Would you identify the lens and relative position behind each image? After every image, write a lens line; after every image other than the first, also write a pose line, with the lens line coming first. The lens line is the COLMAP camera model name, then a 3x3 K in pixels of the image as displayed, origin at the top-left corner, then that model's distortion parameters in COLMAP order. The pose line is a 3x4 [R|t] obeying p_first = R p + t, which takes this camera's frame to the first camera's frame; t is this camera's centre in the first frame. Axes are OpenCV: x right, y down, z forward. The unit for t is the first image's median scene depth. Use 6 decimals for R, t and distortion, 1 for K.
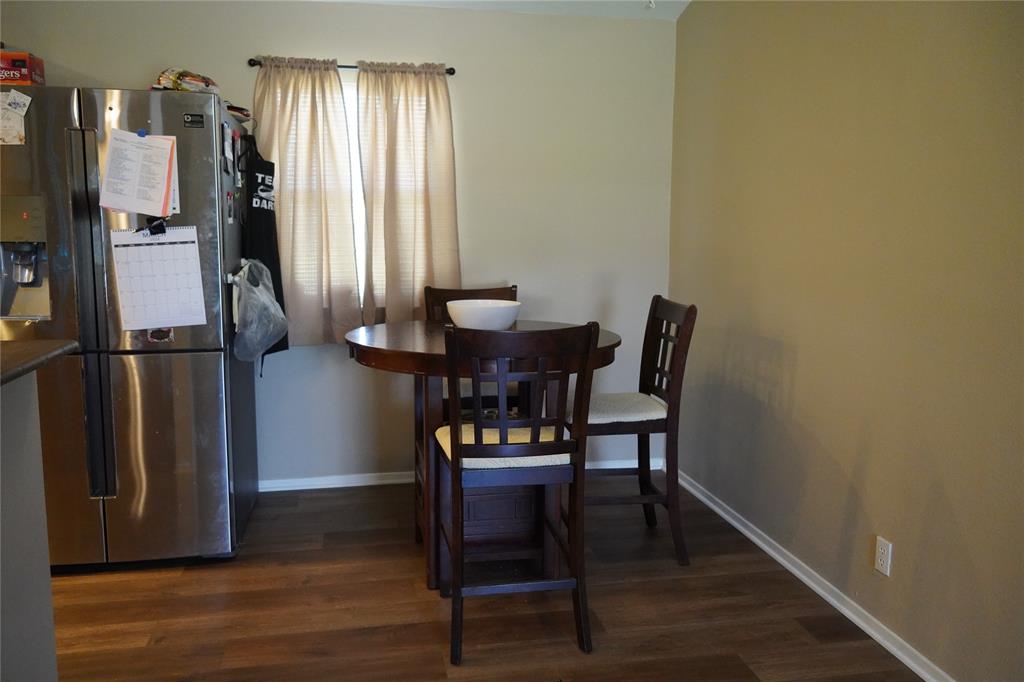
lens RADIAL K [[802.7, 0, 514.0], [0, 802.7, 339.9], [0, 0, 1]] dist [-0.021943, 0.032201]
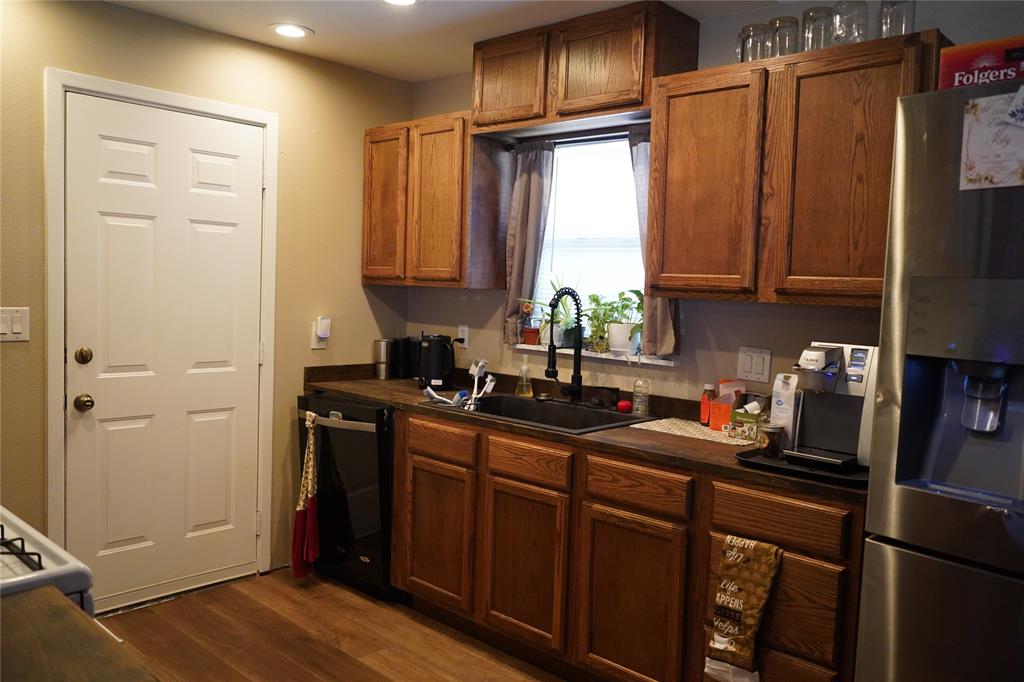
lens RADIAL K [[802.7, 0, 515.7], [0, 802.7, 337.7], [0, 0, 1]] dist [-0.021943, 0.032201]
pose [[0.576603, 0.067889, -0.814199, -0.341925], [-0.146970, 0.988905, -0.021626, -0.075195], [0.803697, 0.132132, 0.580183, 0.396270]]
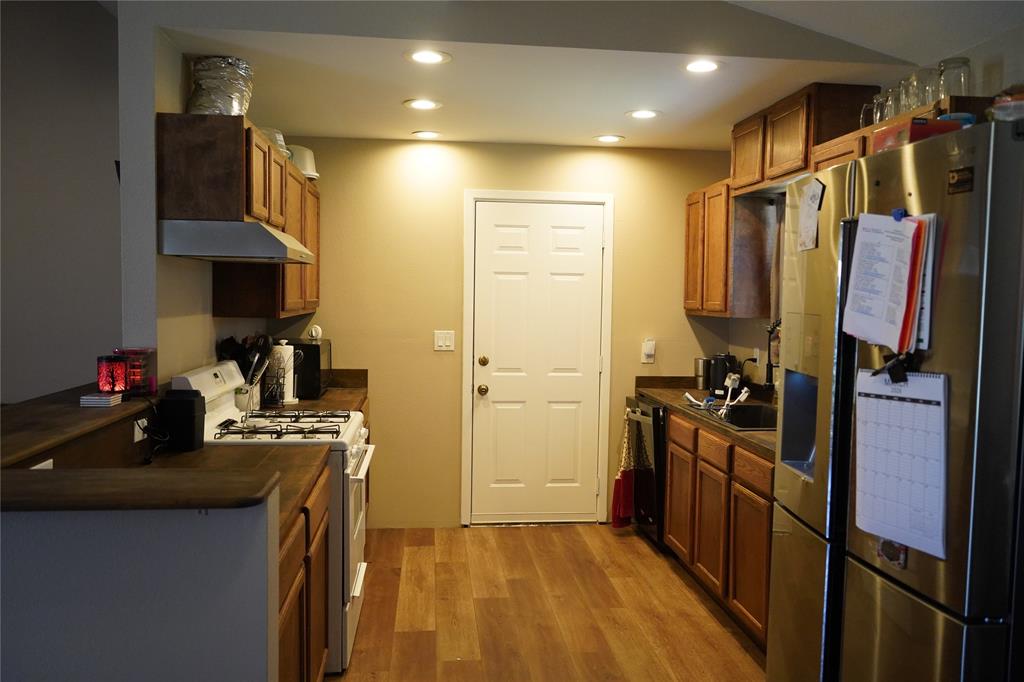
lens RADIAL K [[802.7, 0, 514.9], [0, 802.7, 338.3], [0, 0, 1]] dist [-0.021943, 0.032201]
pose [[-0.093787, 0.046954, -0.994484, 0.157478], [-0.156081, 0.985842, 0.061265, -0.151275], [0.983282, 0.160966, -0.085130, 0.744689]]
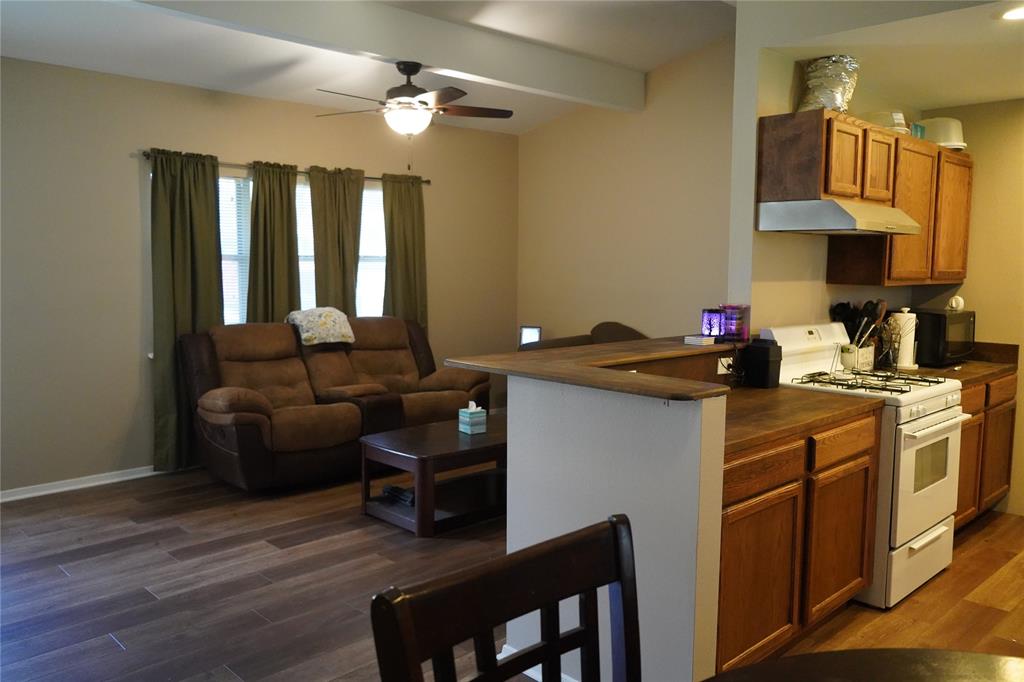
lens RADIAL K [[802.7, 0, 517.9], [0, 802.7, 338.4], [0, 0, 1]] dist [-0.021943, 0.032201]
pose [[-0.840412, 0.035698, -0.540772, 0.198925], [-0.091632, 0.974102, 0.206709, -0.183513], [0.534146, 0.223273, -0.815376, 1.055244]]
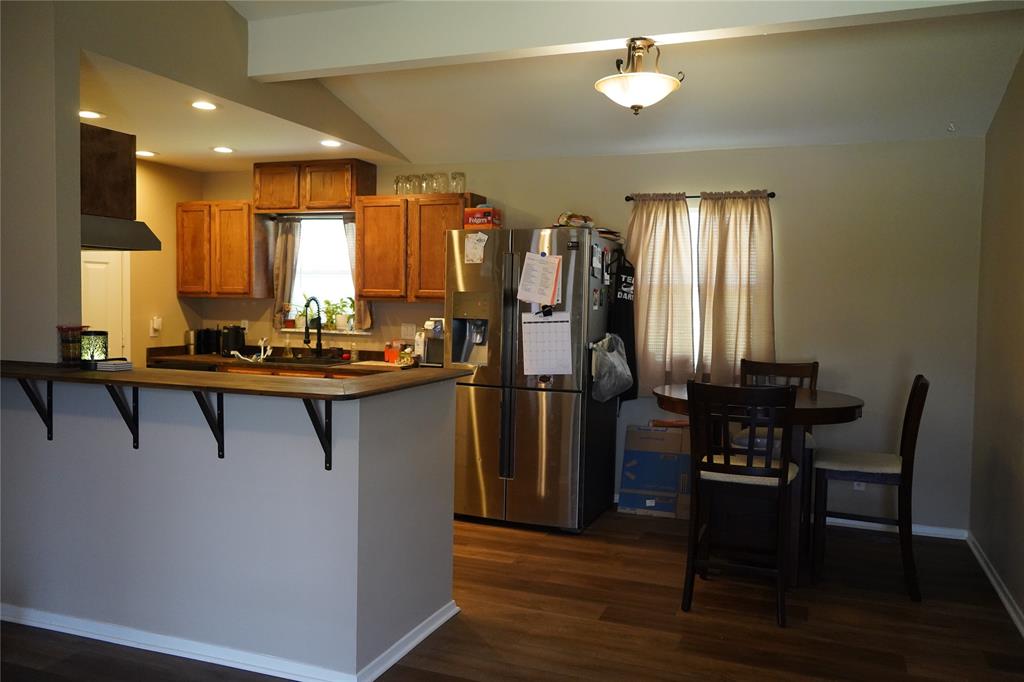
lens RADIAL K [[802.7, 0, 516.0], [0, 802.7, 337.4], [0, 0, 1]] dist [-0.021943, 0.032201]
pose [[0.845182, 0.035094, -0.533325, 0.348714], [-0.086648, 0.993639, -0.071930, 0.030307], [0.527408, 0.107005, 0.842847, -0.371310]]
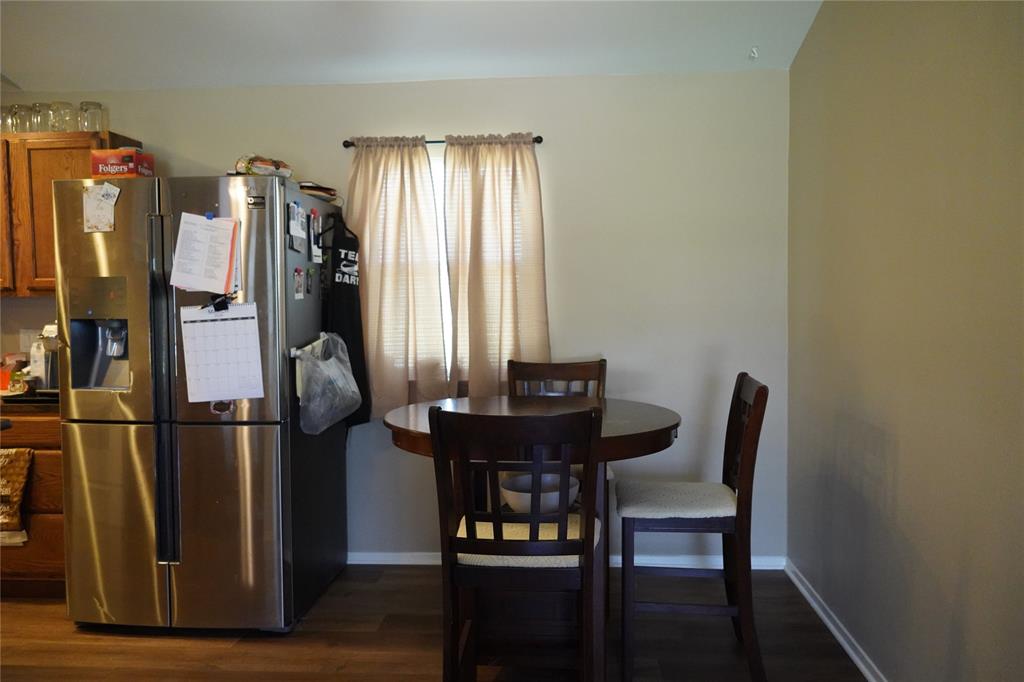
lens RADIAL K [[802.7, 0, 515.8], [0, 802.7, 338.2], [0, 0, 1]] dist [-0.021943, 0.032201]
pose [[0.964342, -0.000638, -0.264658, 0.196578], [-0.021476, 0.996511, -0.080655, -0.019510], [0.263786, 0.083463, 0.960963, 0.096065]]
